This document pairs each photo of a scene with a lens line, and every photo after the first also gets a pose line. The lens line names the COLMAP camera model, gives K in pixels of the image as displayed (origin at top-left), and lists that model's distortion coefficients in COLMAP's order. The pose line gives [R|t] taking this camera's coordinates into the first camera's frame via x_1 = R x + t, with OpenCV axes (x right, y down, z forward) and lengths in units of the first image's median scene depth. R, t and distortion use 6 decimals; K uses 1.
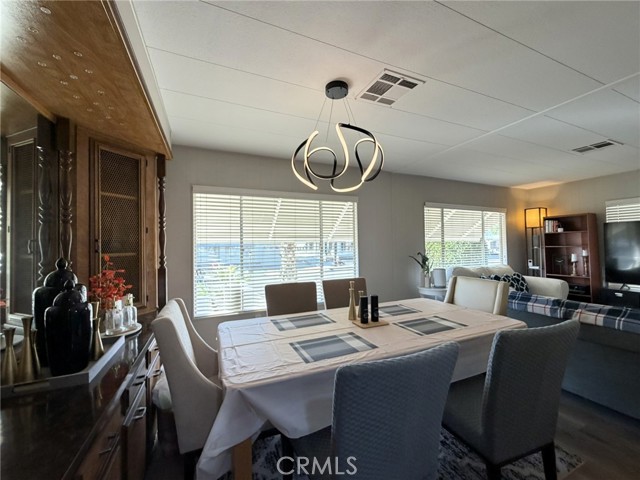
lens RADIAL K [[255.2, 0, 318.5], [0, 255.2, 240.8], [0, 0, 1]] dist [-0.001918, 0.000265]
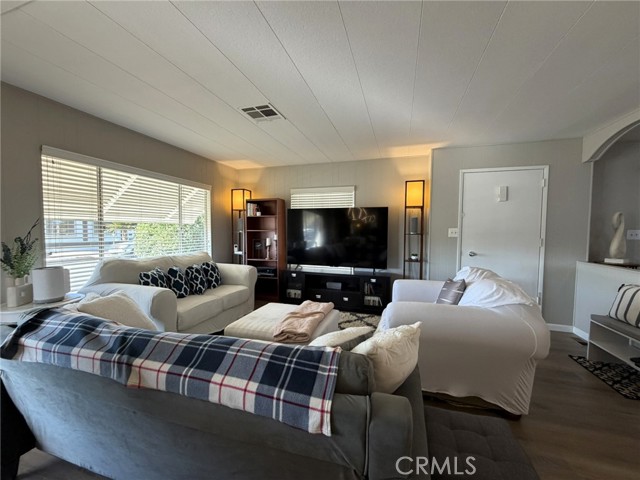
lens RADIAL K [[255.2, 0, 319.5], [0, 255.2, 240.3], [0, 0, 1]] dist [-0.001918, 0.000265]
pose [[0.651357, -0.017409, 0.758571, 0.360730], [-0.027155, 0.998562, 0.046233, 0.008041], [-0.758285, -0.050713, 0.649948, 0.182915]]
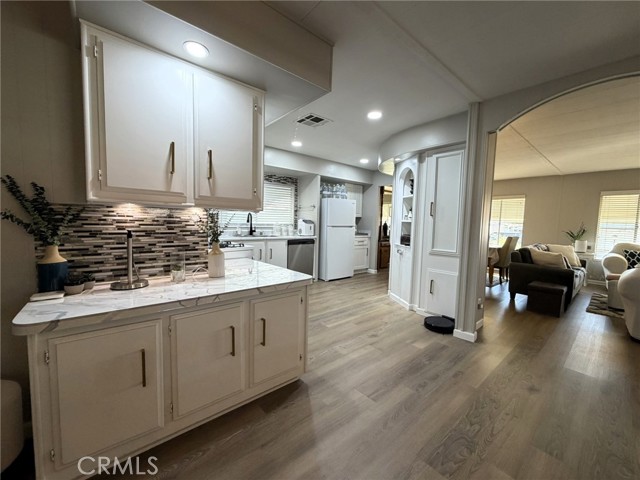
lens RADIAL K [[255.2, 0, 318.4], [0, 255.2, 241.0], [0, 0, 1]] dist [-0.001918, 0.000265]
pose [[0.291991, 0.092146, -0.951972, 1.163579], [-0.014872, 0.995665, 0.091814, 0.000716], [0.956306, -0.012652, 0.292095, -0.697191]]
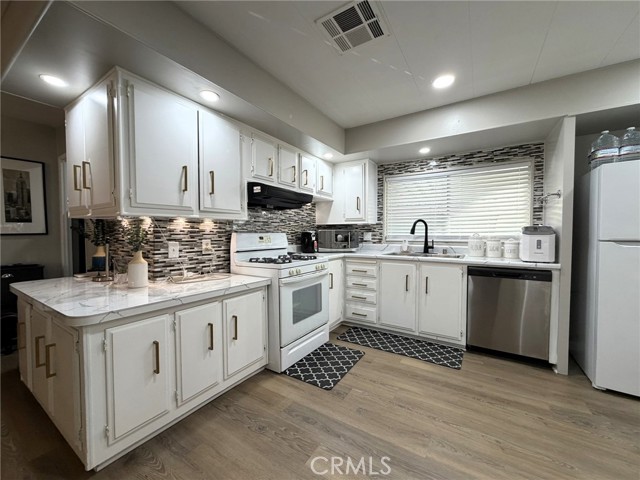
lens RADIAL K [[255.2, 0, 317.8], [0, 255.2, 239.7], [0, 0, 1]] dist [-0.001918, 0.000265]
pose [[-0.823971, 0.023379, -0.566149, 0.720888], [0.013791, 0.999680, 0.021210, 0.021580], [0.566464, 0.009668, -0.824030, -0.248808]]
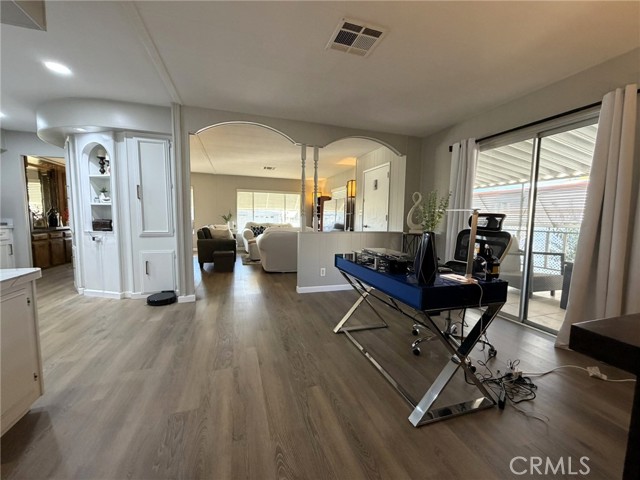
lens RADIAL K [[255.2, 0, 319.1], [0, 255.2, 240.0], [0, 0, 1]] dist [-0.001918, 0.000265]
pose [[0.995893, 0.033456, -0.084128, 1.142862], [-0.024740, 0.994416, 0.102592, 0.021358], [0.087091, -0.100090, 0.991160, -0.865078]]
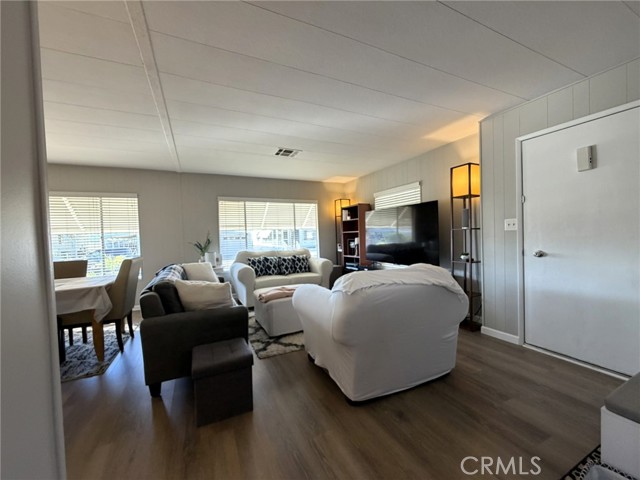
lens RADIAL K [[255.2, 0, 320.1], [0, 255.2, 241.1], [0, 0, 1]] dist [-0.001918, 0.000265]
pose [[0.998385, -0.024890, 0.051076, 0.764399], [0.022835, 0.998922, 0.040424, 0.013961], [-0.052027, -0.039192, 0.997876, -0.183029]]
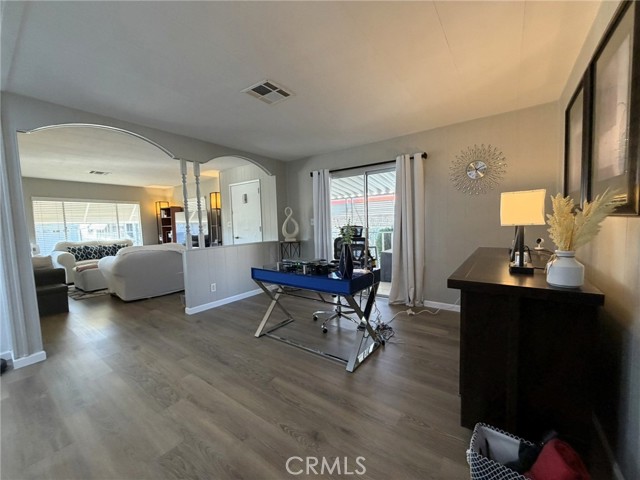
lens RADIAL K [[255.2, 0, 318.8], [0, 255.2, 240.1], [0, 0, 1]] dist [-0.001918, 0.000265]
pose [[0.858566, -0.050962, 0.510163, 0.966673], [0.012805, 0.996869, 0.078030, -0.004625], [-0.512543, -0.060461, 0.856531, -0.926577]]
